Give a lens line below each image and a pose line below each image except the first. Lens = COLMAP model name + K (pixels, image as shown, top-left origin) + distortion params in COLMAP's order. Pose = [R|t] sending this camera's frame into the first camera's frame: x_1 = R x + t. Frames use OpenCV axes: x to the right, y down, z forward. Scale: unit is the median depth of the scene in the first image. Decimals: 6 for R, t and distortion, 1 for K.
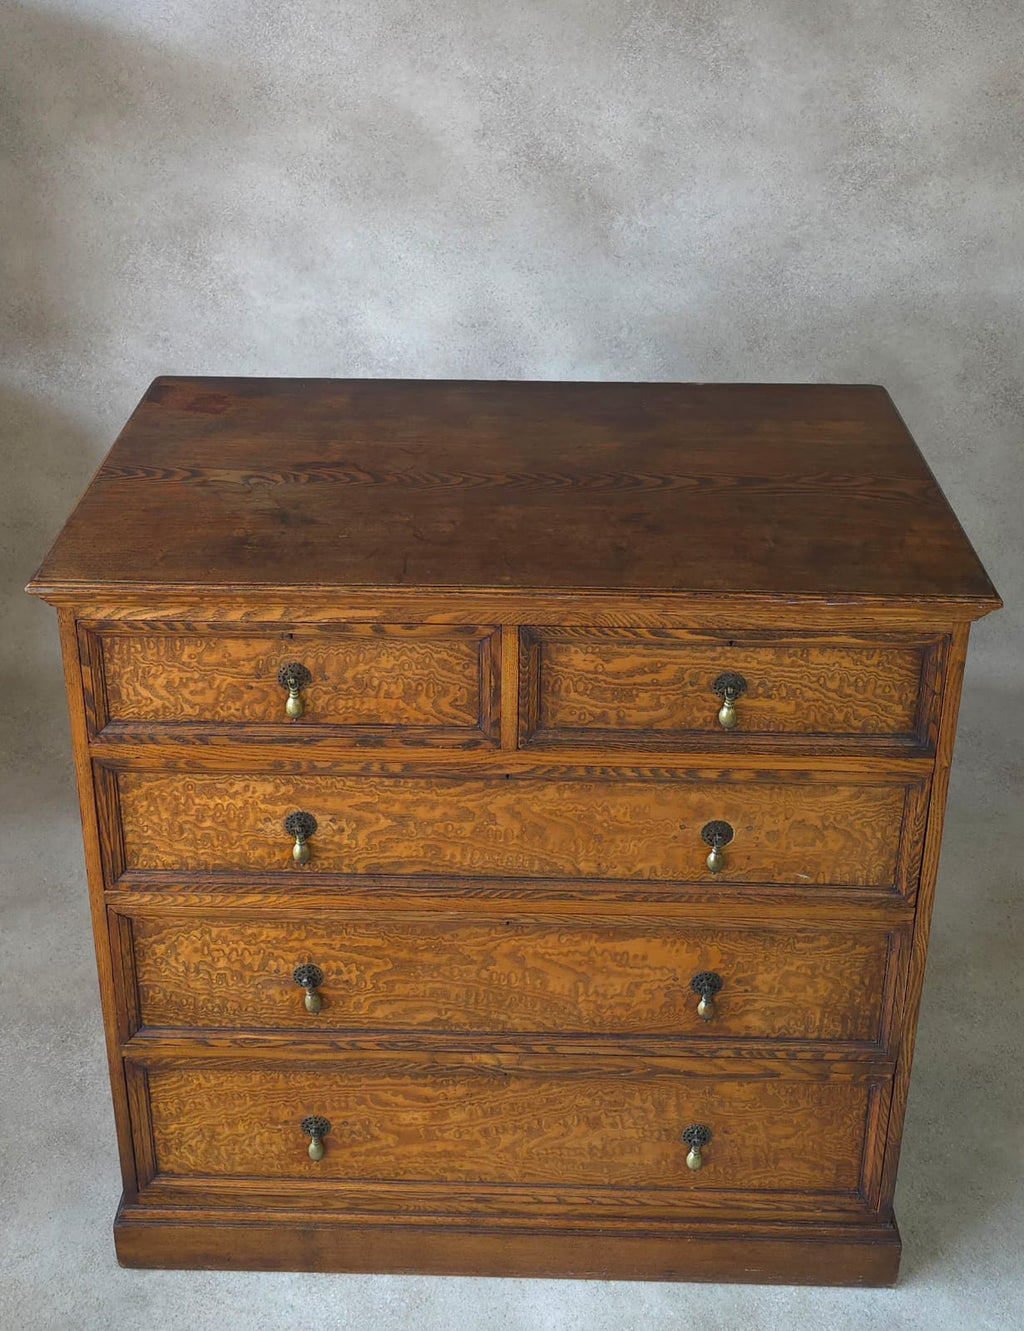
lens RADIAL K [[1435.3, 0, 539.0], [0, 1435.3, 422.1], [0, 0, 1]] dist [0.036967, 0.000000]
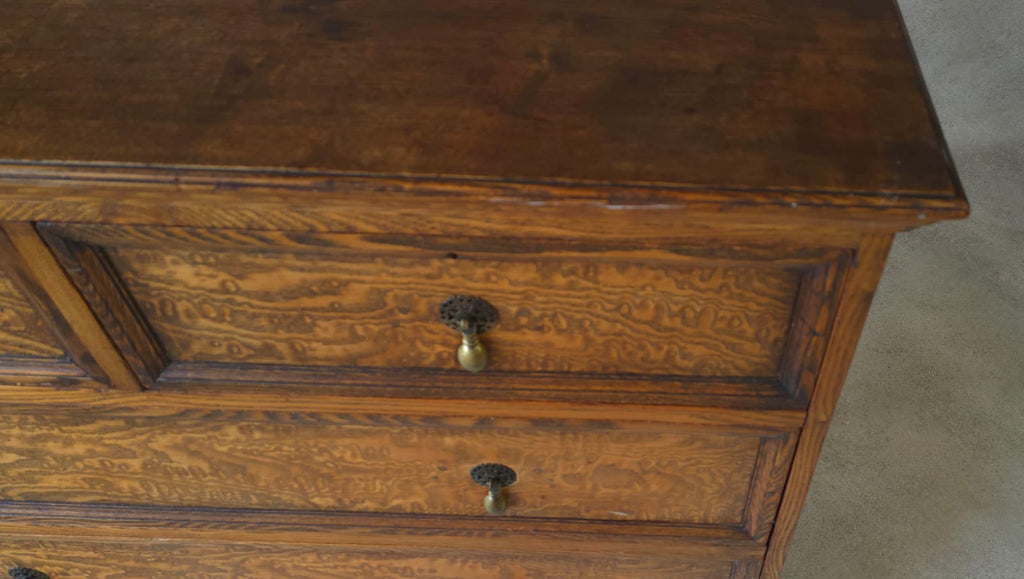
lens RADIAL K [[811.6, 0, 631.0], [0, 811.6, 269.8], [0, 0, 1]] dist [0.099428, -0.076789]
pose [[0.999894, 0.014467, 0.001538, 0.187731], [-0.013912, 0.919888, 0.391935, 0.034468], [0.004255, -0.391915, 0.919992, 0.665821]]
